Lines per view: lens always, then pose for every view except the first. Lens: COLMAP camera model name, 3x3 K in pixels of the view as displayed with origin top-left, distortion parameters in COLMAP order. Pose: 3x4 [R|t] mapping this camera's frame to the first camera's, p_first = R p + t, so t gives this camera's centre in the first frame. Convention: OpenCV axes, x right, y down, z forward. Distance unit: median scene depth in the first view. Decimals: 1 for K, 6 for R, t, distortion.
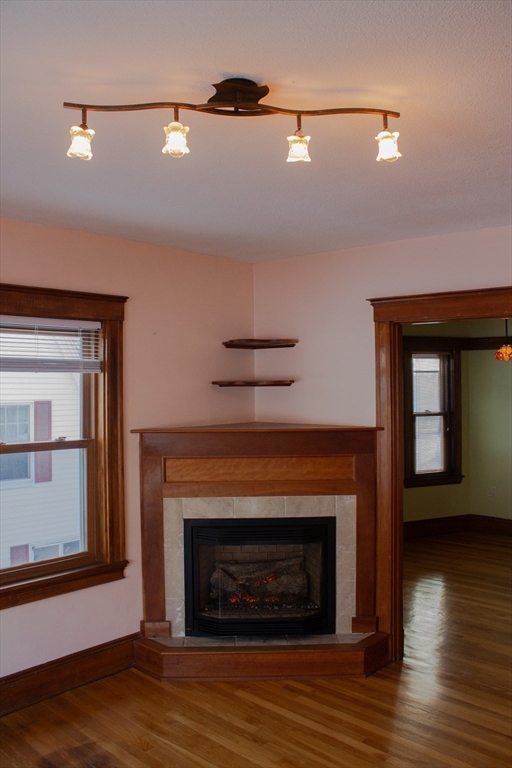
lens RADIAL K [[656.5, 0, 254.1], [0, 656.5, 384.1], [0, 0, 1]] dist [-0.093189, 0.024345]
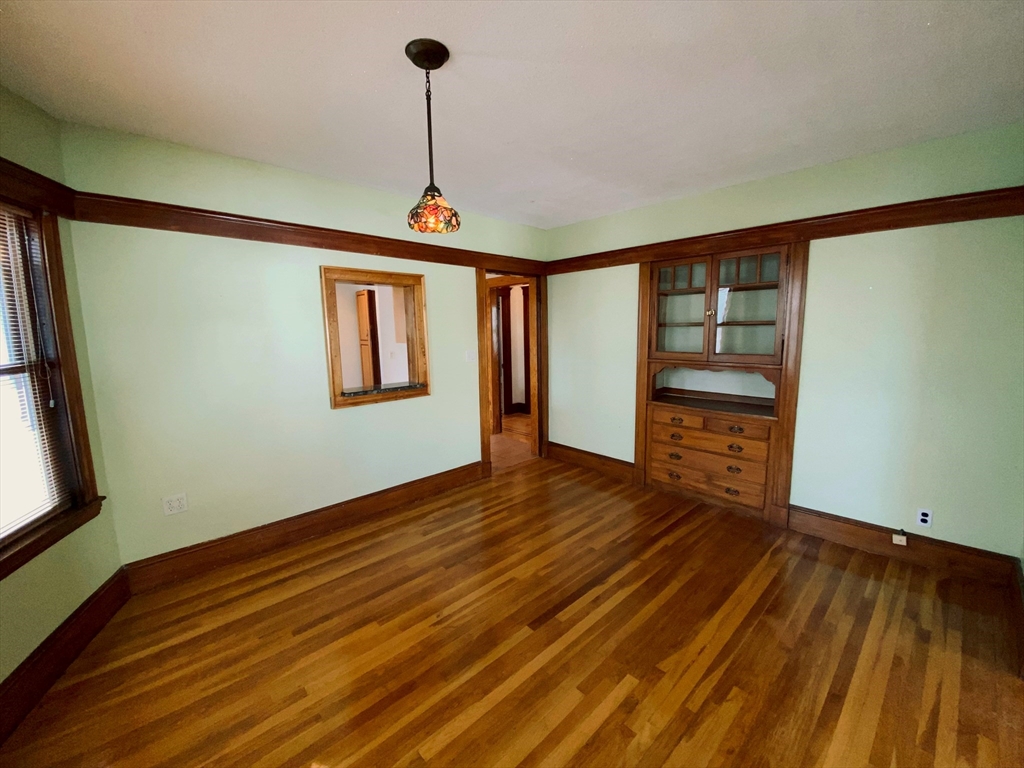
lens RADIAL K [[412.6, 0, 510.2], [0, 412.6, 382.0], [0, 0, 1]] dist [-0.000412, -0.005348]
pose [[0.062833, -0.130900, 0.989402, 0.110941], [0.013820, 0.991380, 0.130284, 0.047034], [-0.997928, 0.005487, 0.064100, 1.269656]]
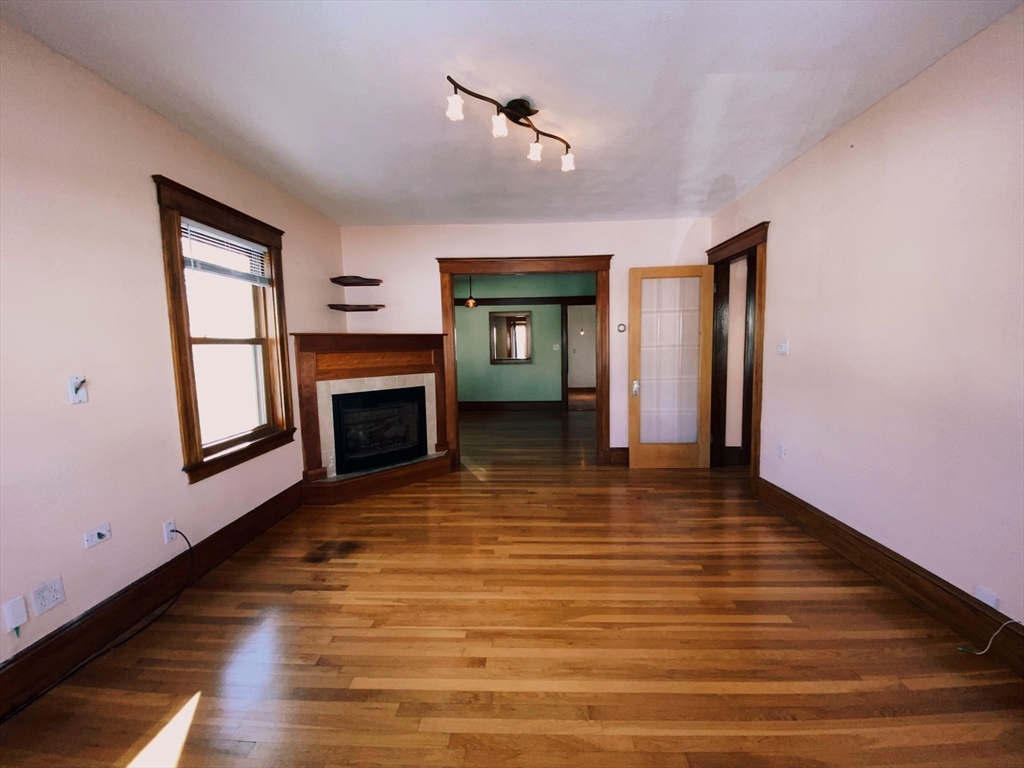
lens RADIAL K [[412.6, 0, 517.6], [0, 412.6, 384.6], [0, 0, 1]] dist [-0.000412, -0.005348]
pose [[0.748216, -0.070640, 0.659684, -0.402764], [0.012489, 0.995639, 0.092449, 0.103353], [-0.663338, -0.060933, 0.745835, 0.040210]]
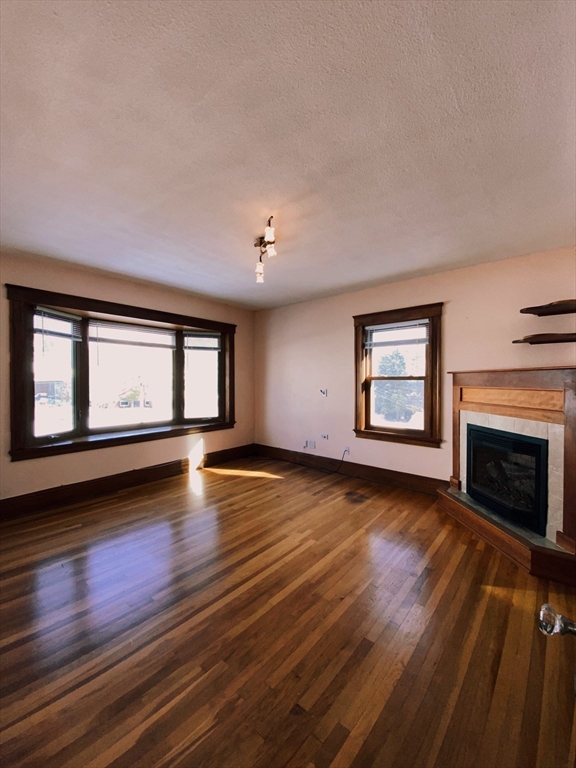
lens RADIAL K [[309.5, 0, 283.7], [0, 309.5, 381.4], [0, 0, 1]] dist [-0.000412, -0.005348]
pose [[0.032057, 0.010634, -0.999429, 0.684049], [0.001216, 0.999942, 0.010678, 0.087088], [0.999485, -0.001558, 0.032042, 0.494167]]
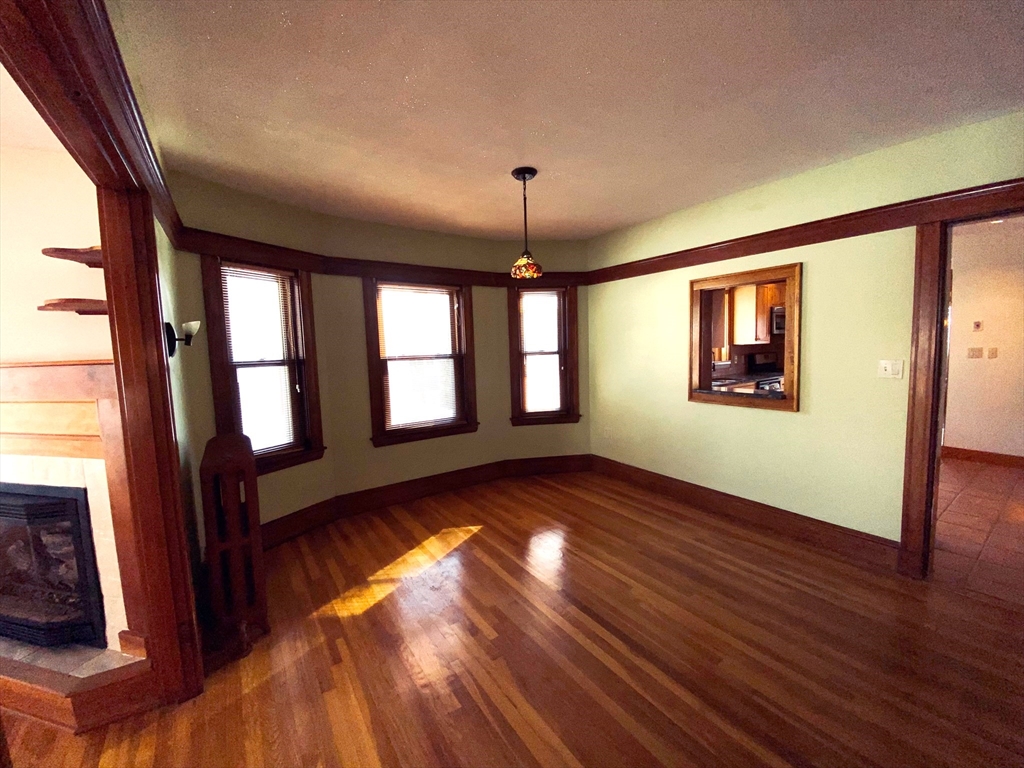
lens RADIAL K [[412.6, 0, 513.3], [0, 412.6, 385.6], [0, 0, 1]] dist [-0.000412, -0.005348]
pose [[0.974660, -0.000467, -0.223691, 0.667277], [0.022610, 0.995082, 0.096441, 0.062790], [0.222546, -0.099055, 0.969877, 0.692758]]
